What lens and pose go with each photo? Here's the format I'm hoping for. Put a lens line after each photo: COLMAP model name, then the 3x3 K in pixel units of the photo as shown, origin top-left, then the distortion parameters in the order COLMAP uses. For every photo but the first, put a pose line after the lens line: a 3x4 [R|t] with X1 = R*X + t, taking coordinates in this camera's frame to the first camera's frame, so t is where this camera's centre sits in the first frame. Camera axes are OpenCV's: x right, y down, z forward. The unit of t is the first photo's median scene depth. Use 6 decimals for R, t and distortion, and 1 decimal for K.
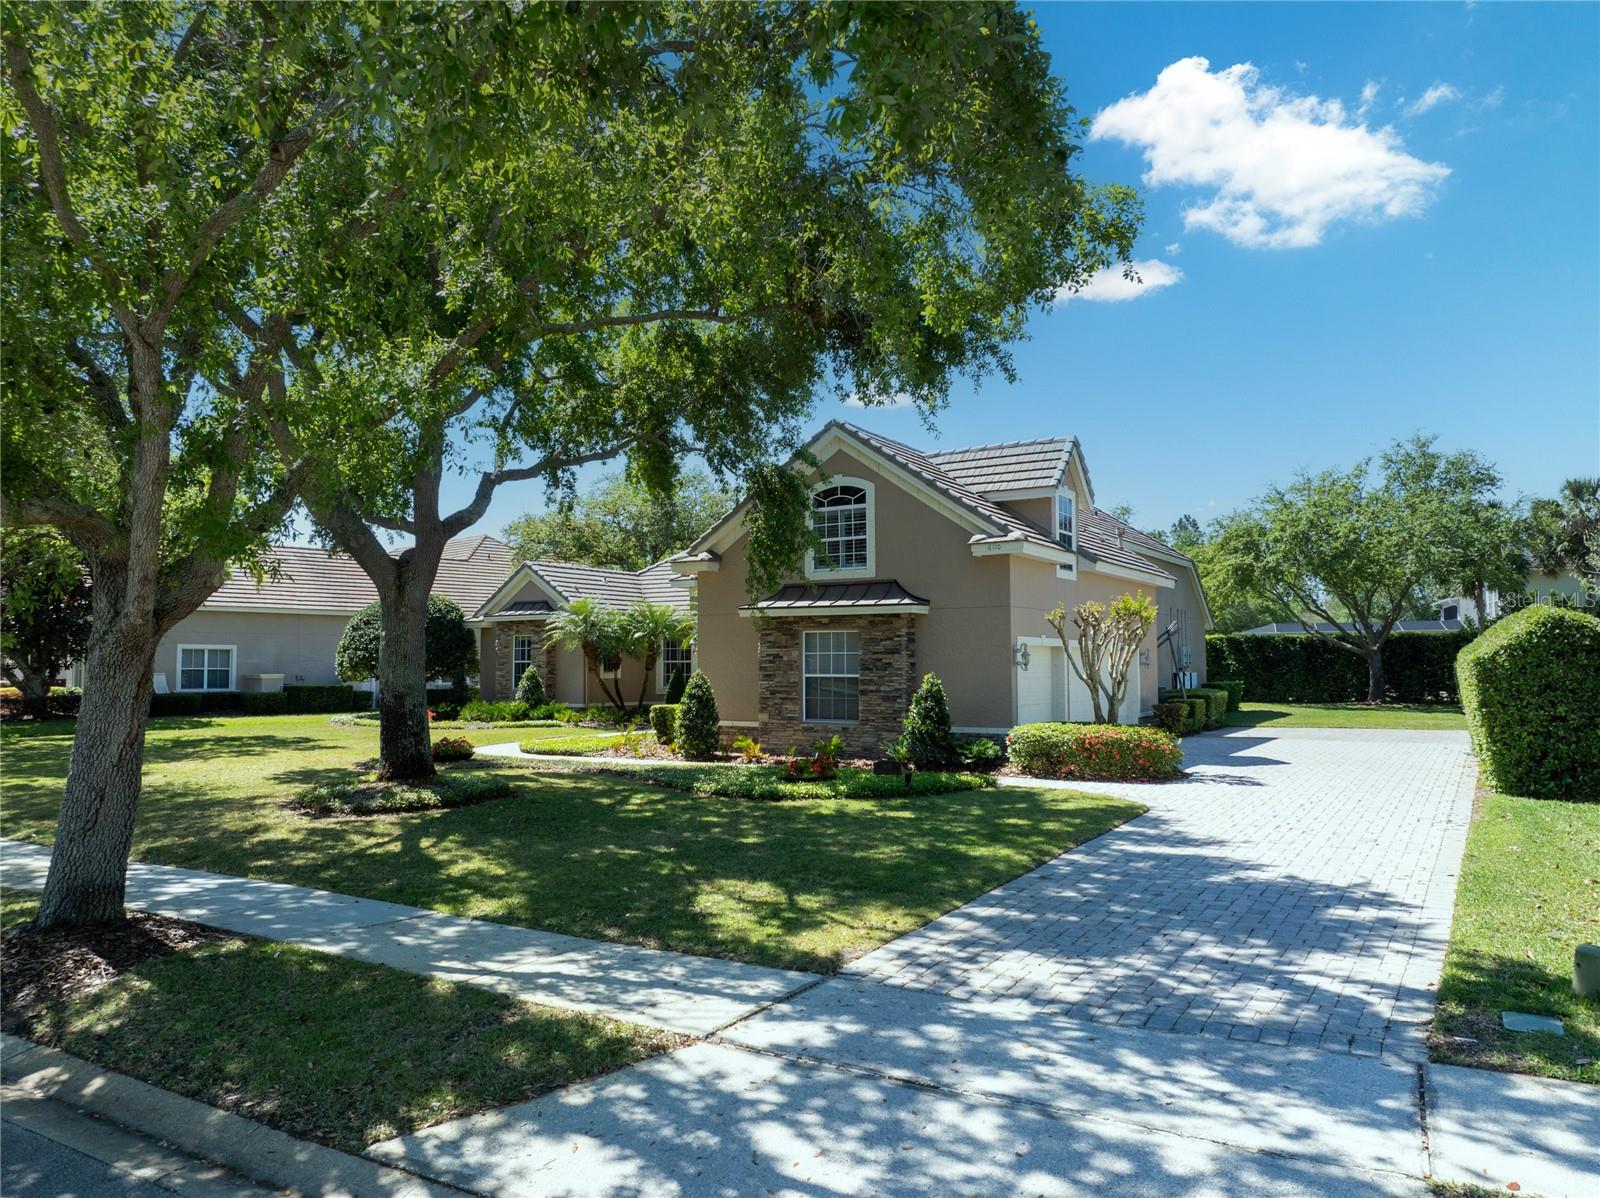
lens RADIAL K [[1127.0, 0, 801.4], [0, 1127.0, 599.9], [0, 0, 1]] dist [-0.041772, 0.021012]
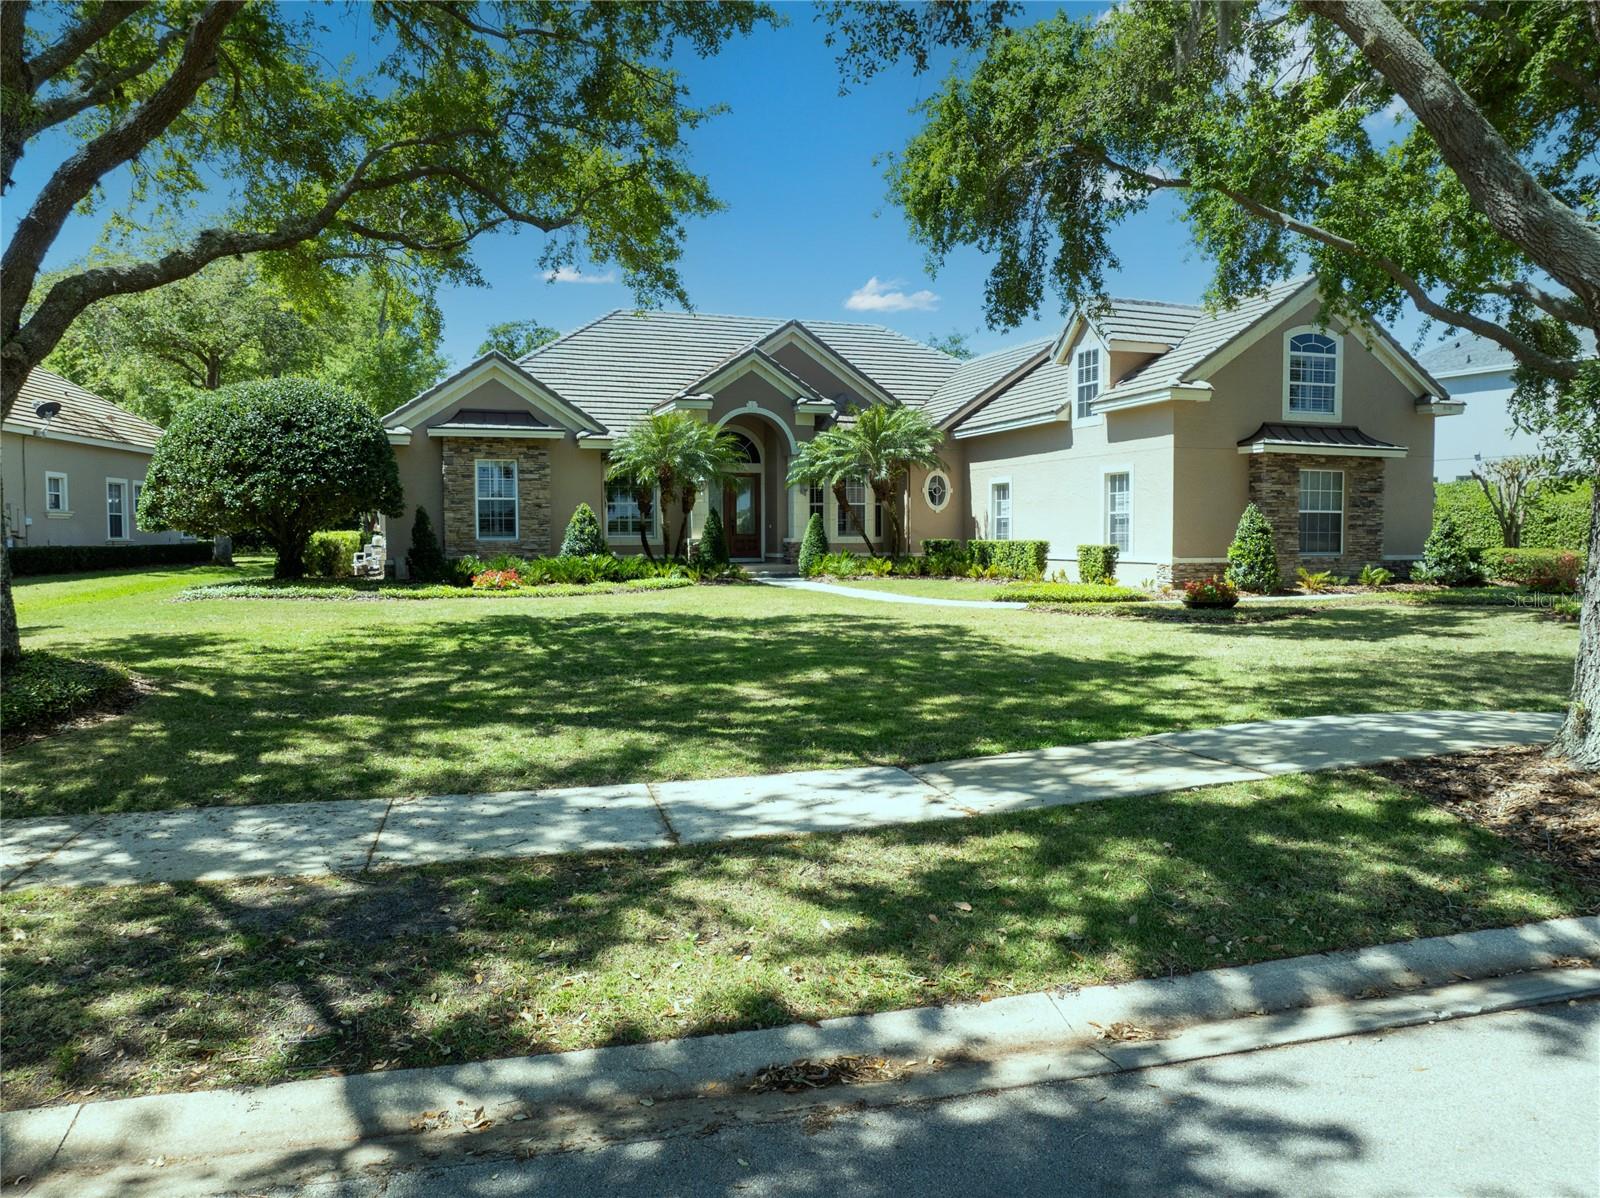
lens RADIAL K [[1127.0, 0, 800.6], [0, 1127.0, 592.7], [0, 0, 1]] dist [-0.041772, 0.021012]
pose [[0.655447, -0.027688, 0.754733, -1.075690], [-0.045709, 0.996041, 0.076237, 0.083306], [-0.753857, -0.084468, 0.651587, 0.652947]]
